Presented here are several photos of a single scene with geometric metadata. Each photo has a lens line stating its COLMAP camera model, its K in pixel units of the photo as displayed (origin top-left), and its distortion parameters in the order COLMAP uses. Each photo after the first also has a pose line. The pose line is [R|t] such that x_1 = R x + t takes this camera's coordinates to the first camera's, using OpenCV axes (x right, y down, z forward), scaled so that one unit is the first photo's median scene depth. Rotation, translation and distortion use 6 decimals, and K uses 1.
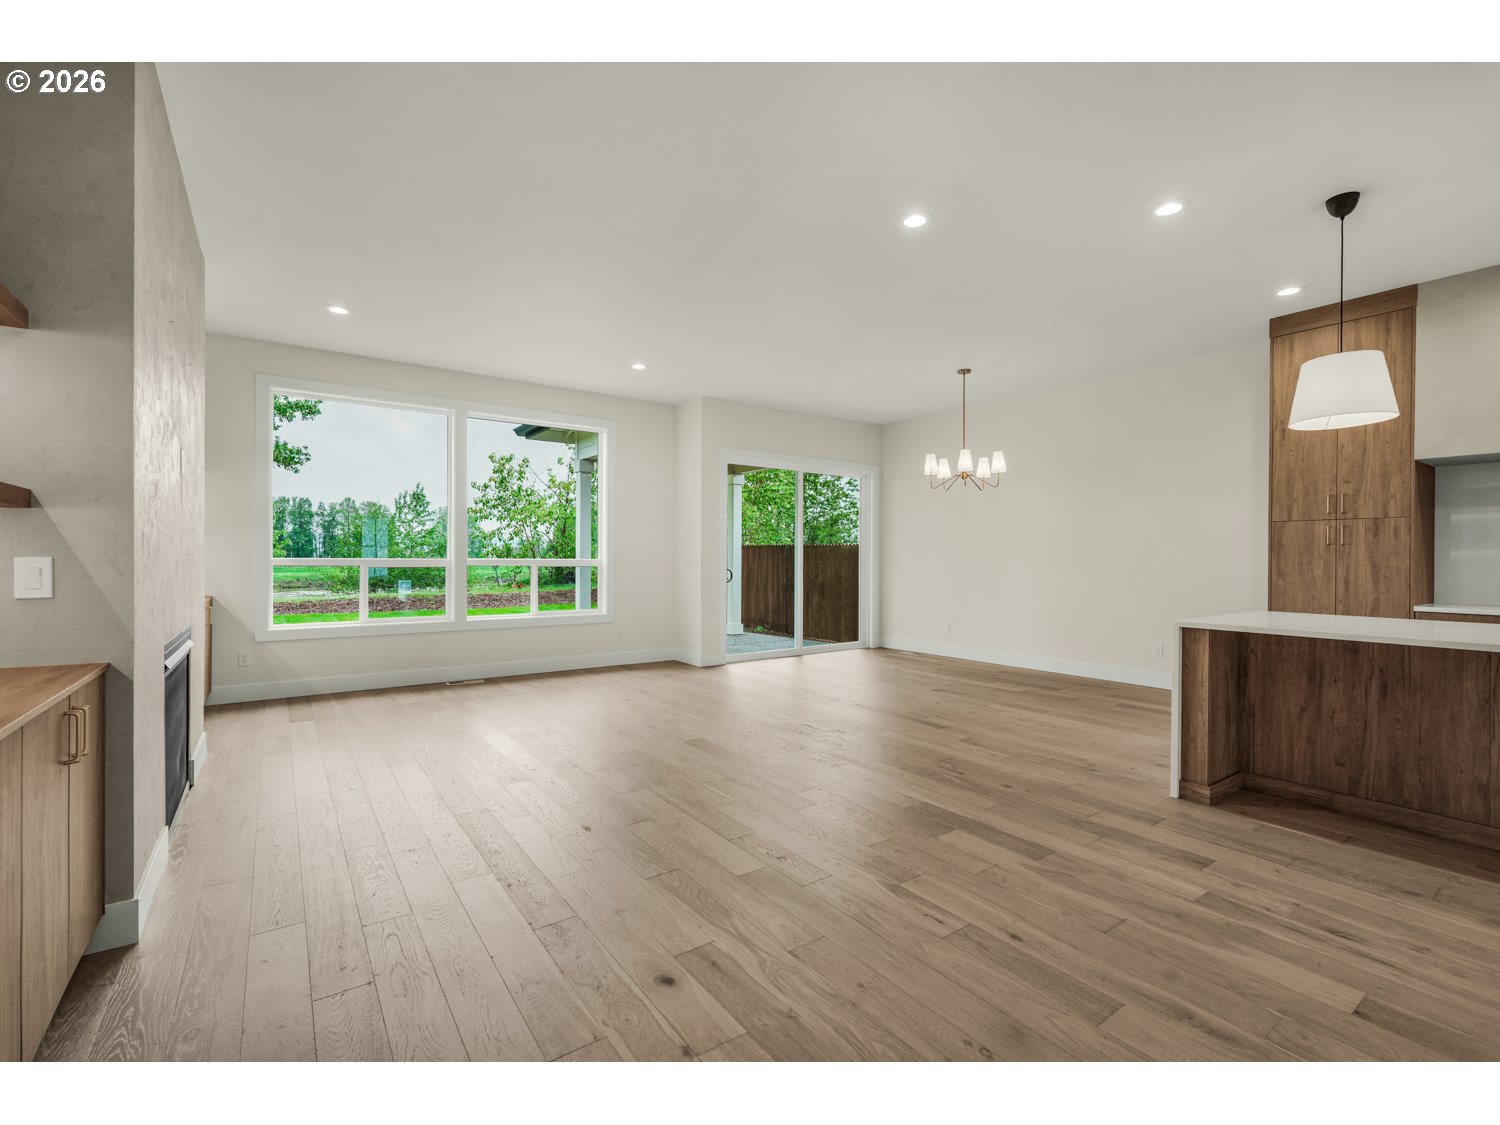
lens RADIAL K [[666.1, 0, 756.4], [0, 666.1, 561.4], [0, 0, 1]] dist [-0.000682, 0.001041]
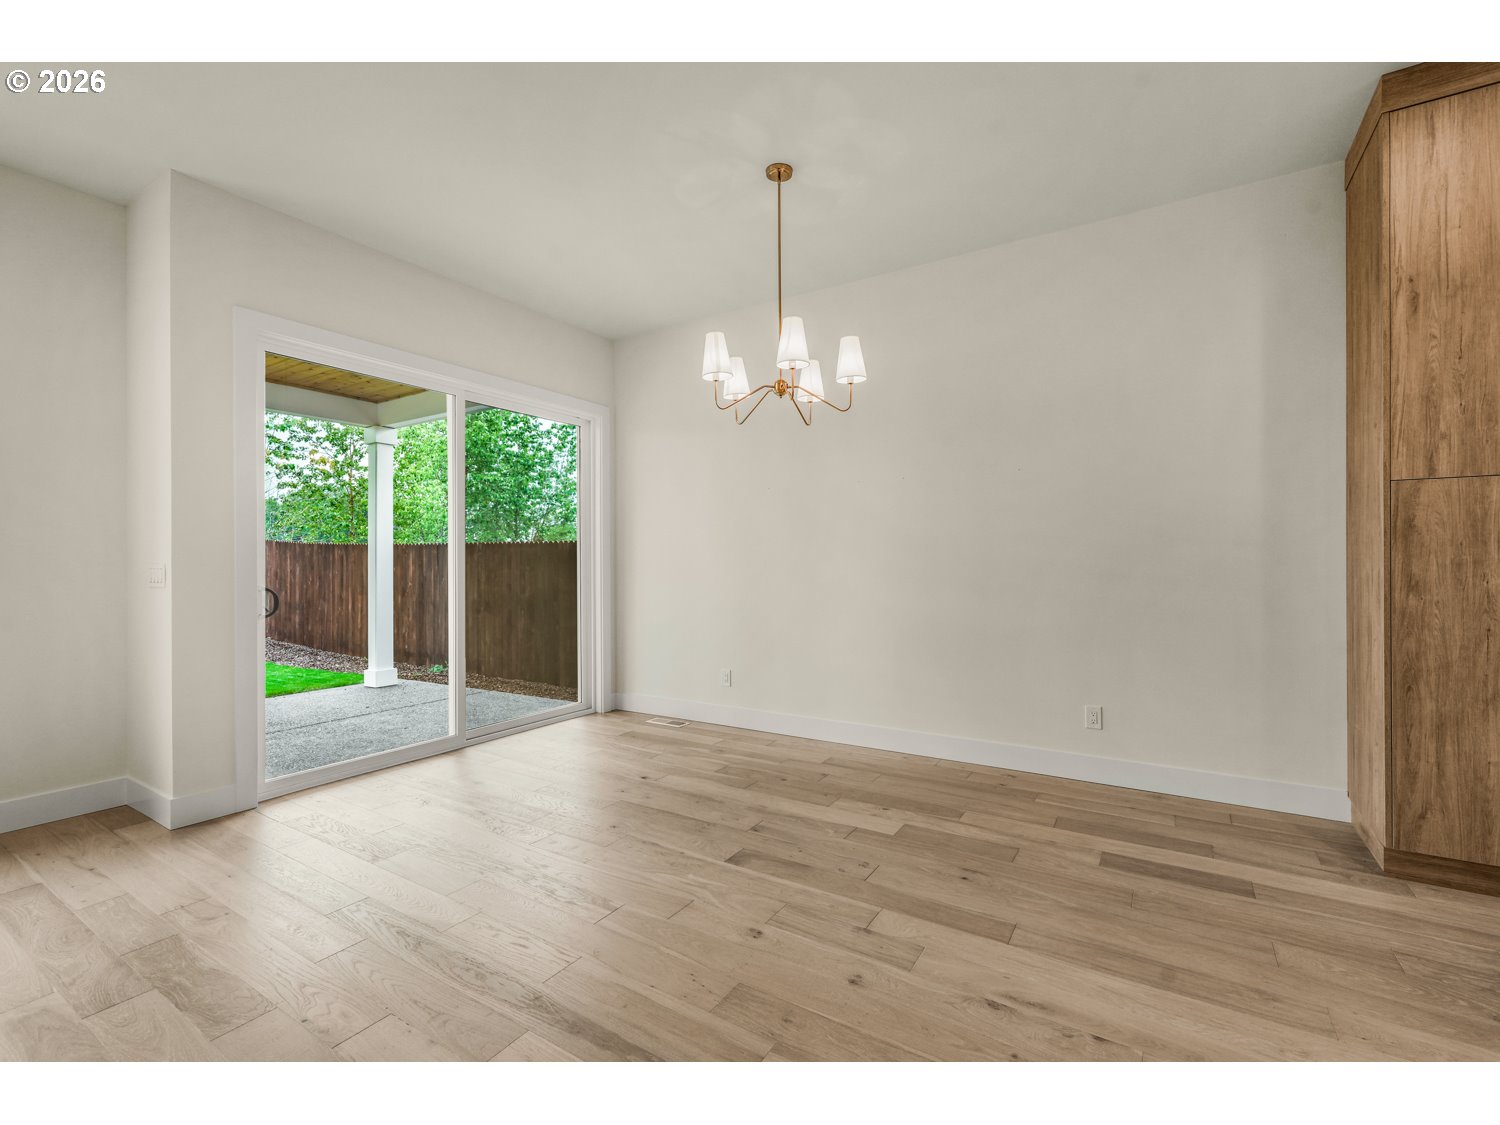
lens RADIAL K [[666.1, 0, 754.9], [0, 666.1, 560.8], [0, 0, 1]] dist [-0.000682, 0.001041]
pose [[0.928341, -0.005136, 0.371693, 0.138809], [0.007888, 0.999952, -0.005883, -0.000304], [-0.371645, 0.008393, 0.928337, 0.680698]]
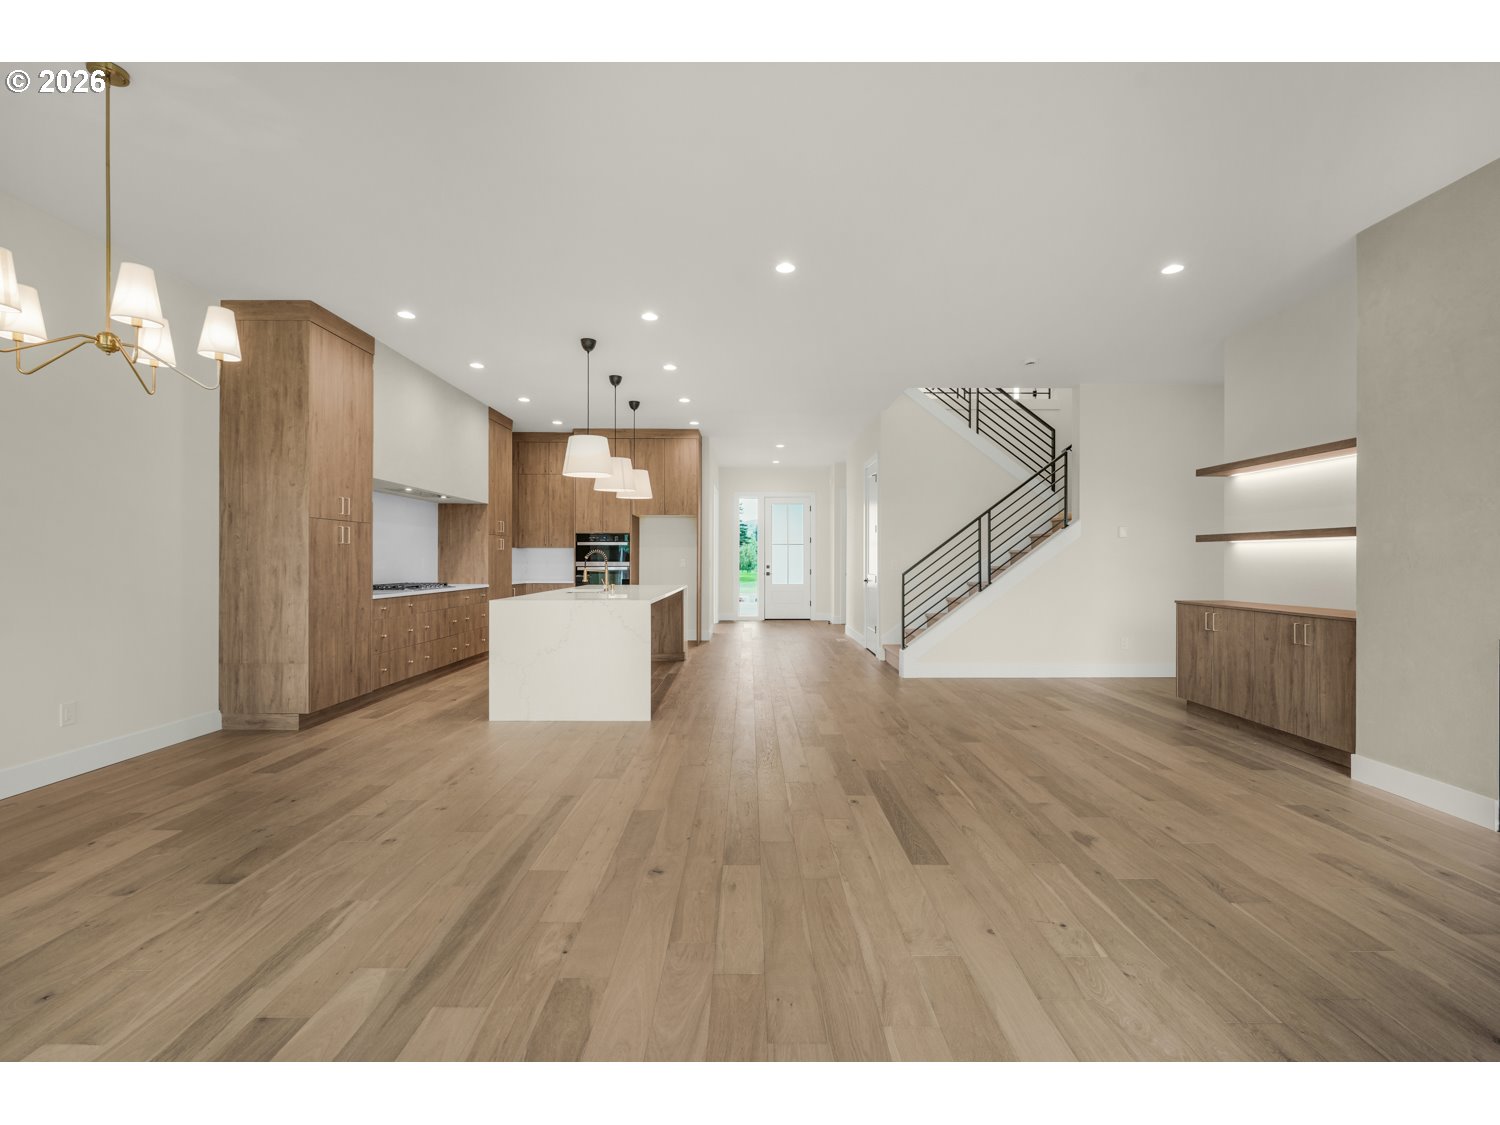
lens RADIAL K [[666.1, 0, 762.2], [0, 666.1, 561.7], [0, 0, 1]] dist [-0.000682, 0.001041]
pose [[-0.820680, -0.005043, 0.571366, -0.271375], [-0.000342, 0.999965, 0.008334, -0.005344], [-0.571388, 0.006644, -0.820653, 1.340512]]
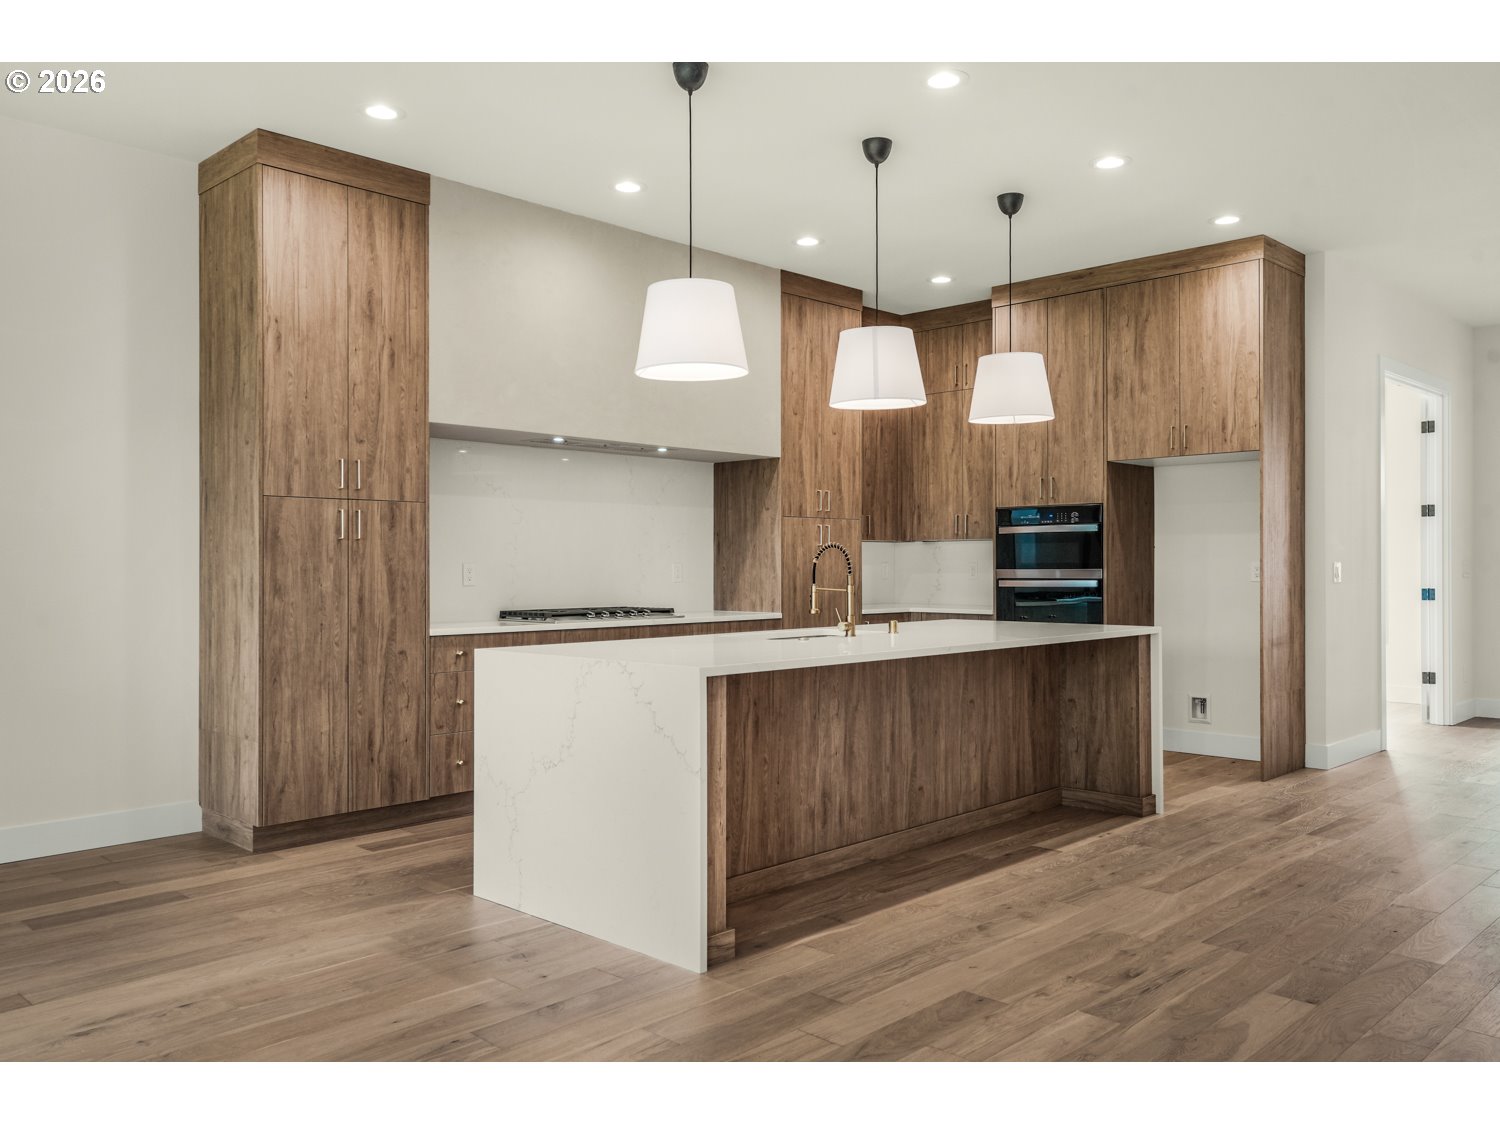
lens RADIAL K [[1168.0, 0, 754.5], [0, 1168.0, 562.1], [0, 0, 1]] dist [0.021123, 0.003035]
pose [[-0.171551, 0.000447, 0.985175, -0.248385], [0.007064, 0.999975, 0.000777, -0.001965], [-0.985150, 0.007093, -0.171550, 0.728442]]
